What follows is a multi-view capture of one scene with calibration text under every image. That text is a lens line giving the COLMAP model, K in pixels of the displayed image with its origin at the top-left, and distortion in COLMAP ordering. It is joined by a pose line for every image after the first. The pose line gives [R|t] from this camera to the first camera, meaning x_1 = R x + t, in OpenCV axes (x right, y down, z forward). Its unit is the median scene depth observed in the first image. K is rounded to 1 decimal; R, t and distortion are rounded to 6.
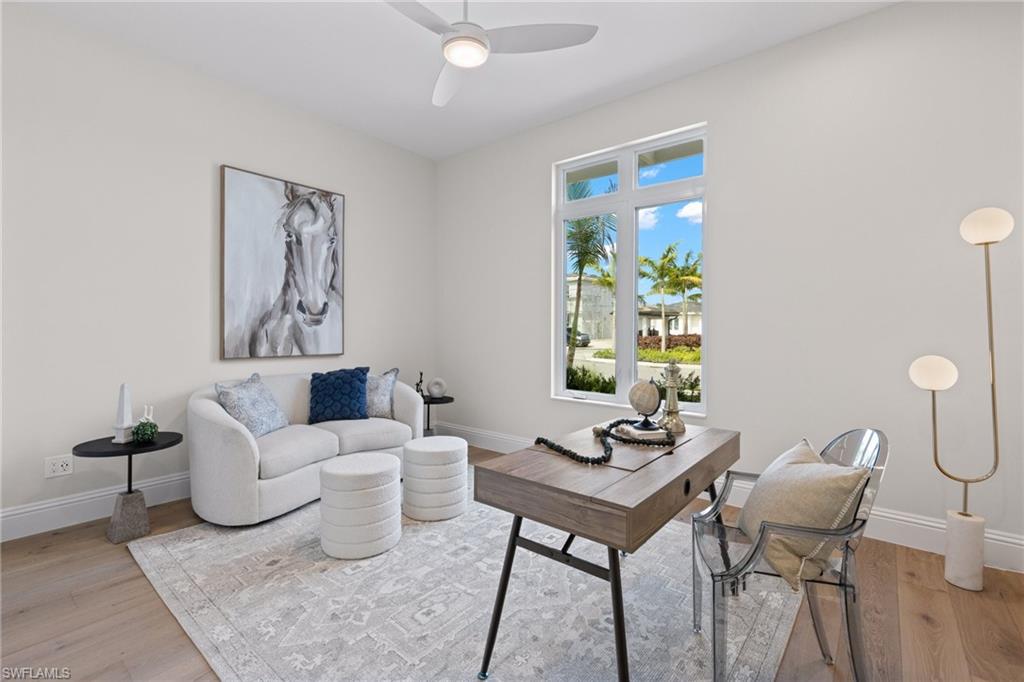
lens RADIAL K [[453.5, 0, 514.6], [0, 453.5, 338.3], [0, 0, 1]] dist [0.010114, -0.000048]
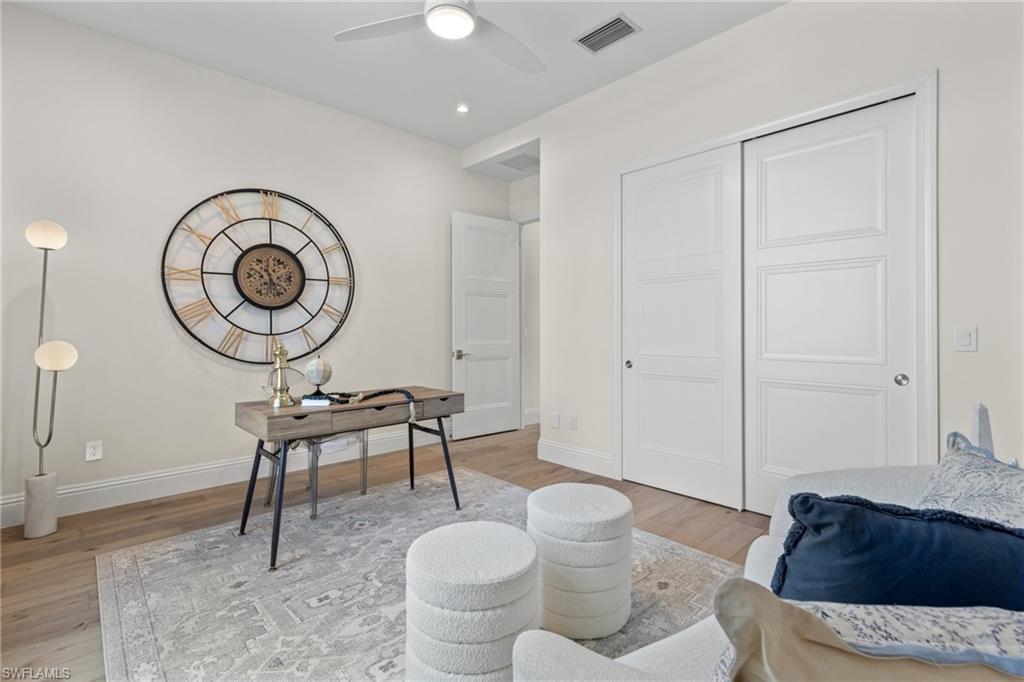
lens RADIAL K [[453.5, 0, 514.6], [0, 453.5, 338.3], [0, 0, 1]] dist [0.010114, -0.000048]
pose [[-0.990871, -0.004573, 0.134736, -0.400247], [0.002571, 0.998602, 0.052799, -0.027580], [-0.134789, 0.052663, -0.989474, 2.060449]]
